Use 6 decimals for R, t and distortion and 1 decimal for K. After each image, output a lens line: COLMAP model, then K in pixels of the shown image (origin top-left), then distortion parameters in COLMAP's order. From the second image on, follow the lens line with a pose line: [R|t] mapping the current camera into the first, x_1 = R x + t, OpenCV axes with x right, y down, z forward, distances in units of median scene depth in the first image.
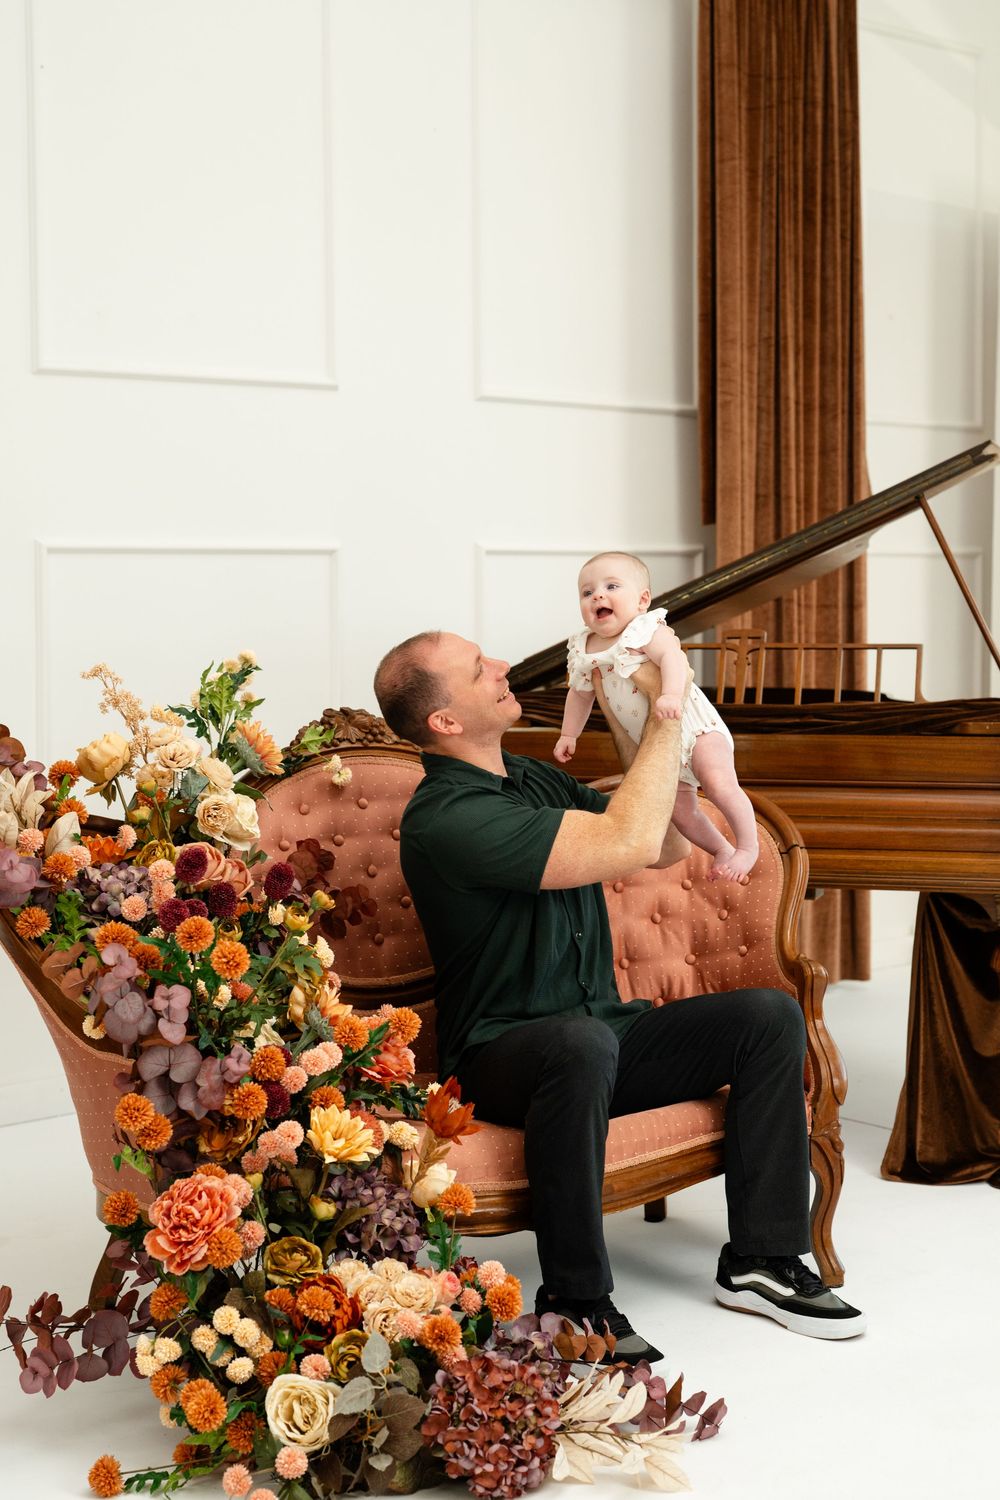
lens RADIAL K [[2193.8, 0, 523.7], [0, 2193.8, 744.8], [0, 0, 1]] dist [0.009355, 0.022144]
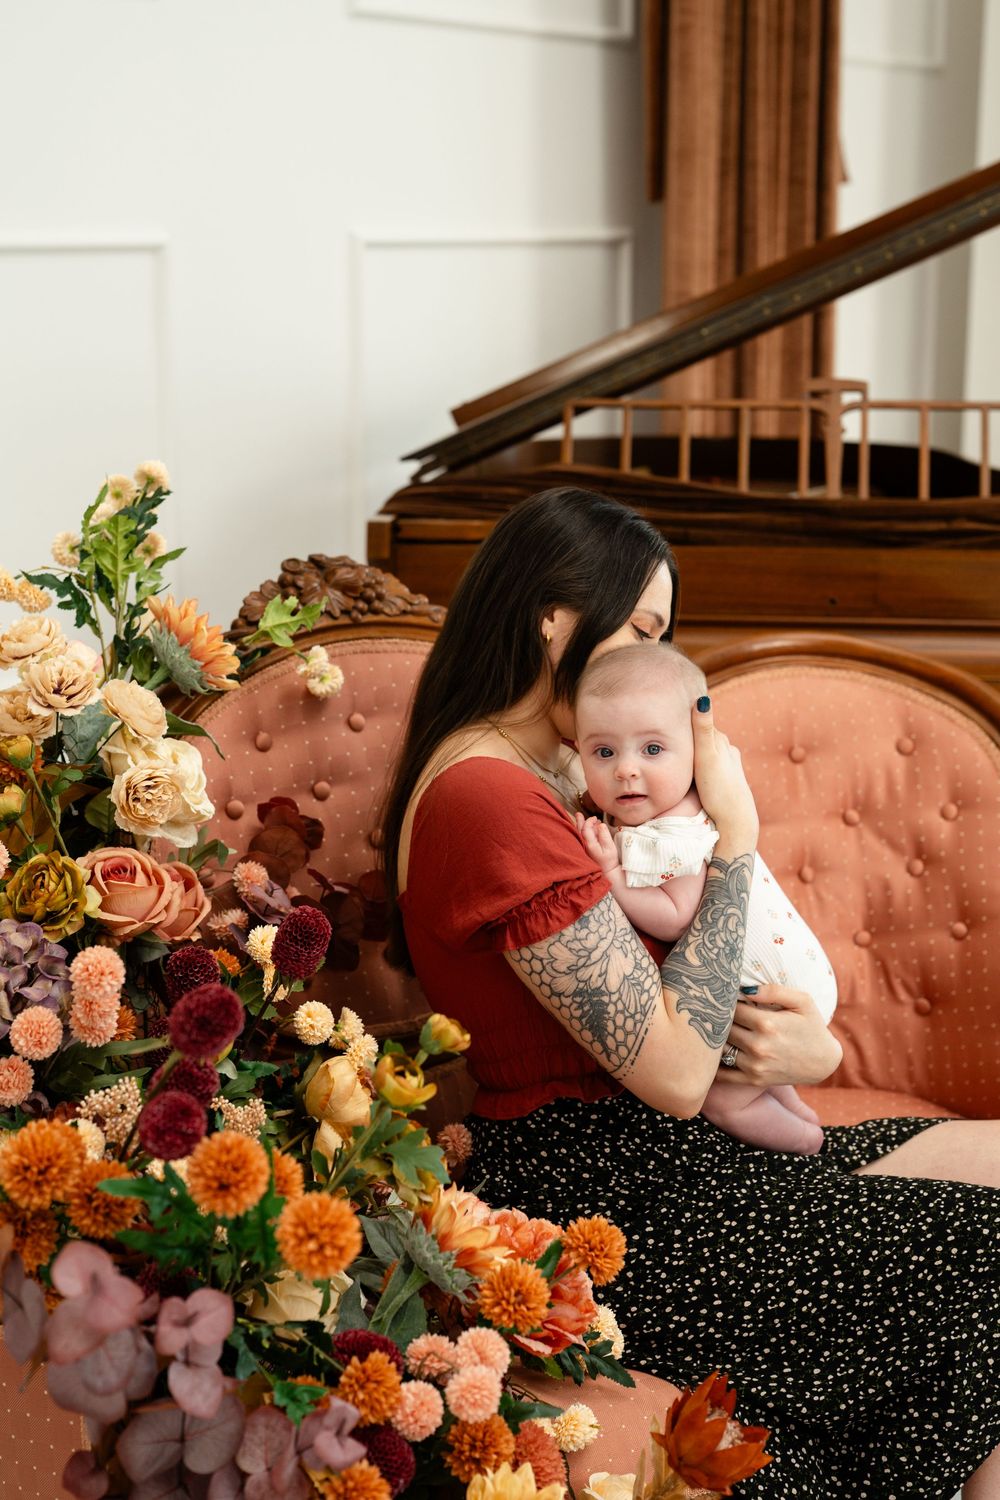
lens RADIAL K [[2239.3, 0, 505.7], [0, 2239.3, 729.9], [0, 0, 1]] dist [-0.006254, 0.106186]
pose [[0.988283, -0.030563, 0.149540, -0.119898], [0.008499, 0.989246, 0.146014, -0.056065], [-0.152395, -0.143032, 0.977915, 0.403538]]
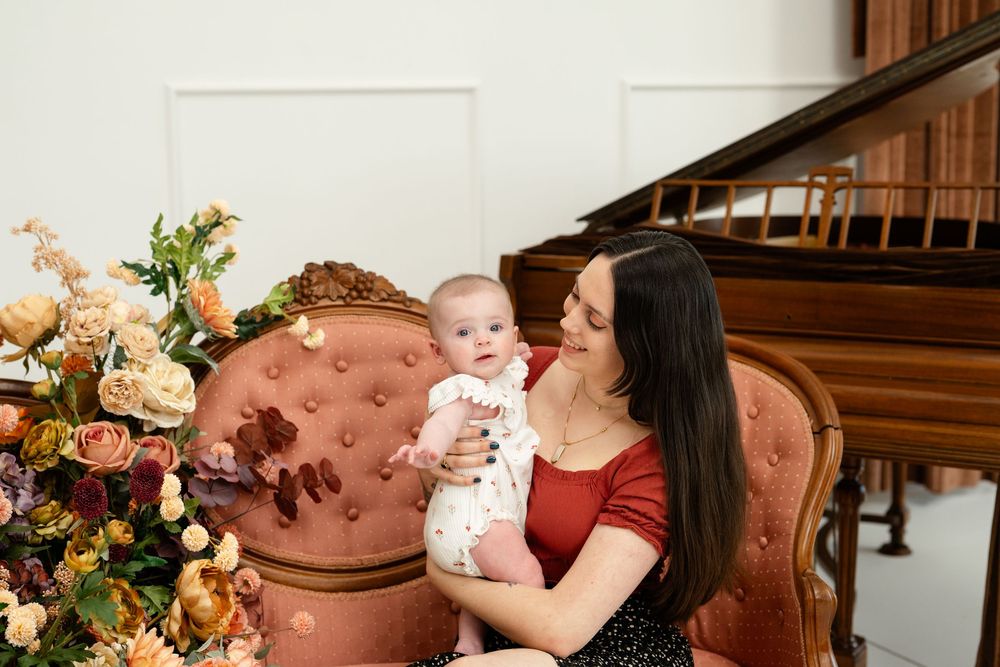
lens RADIAL K [[1462.6, 0, 493.2], [0, 1462.6, 336.1], [0, 0, 1]] dist [0.009355, 0.022144]
pose [[0.970213, 0.025756, -0.240882, 0.133171], [-0.006295, 0.996677, 0.081217, -0.035483], [0.242173, -0.077281, 0.967150, 0.409869]]
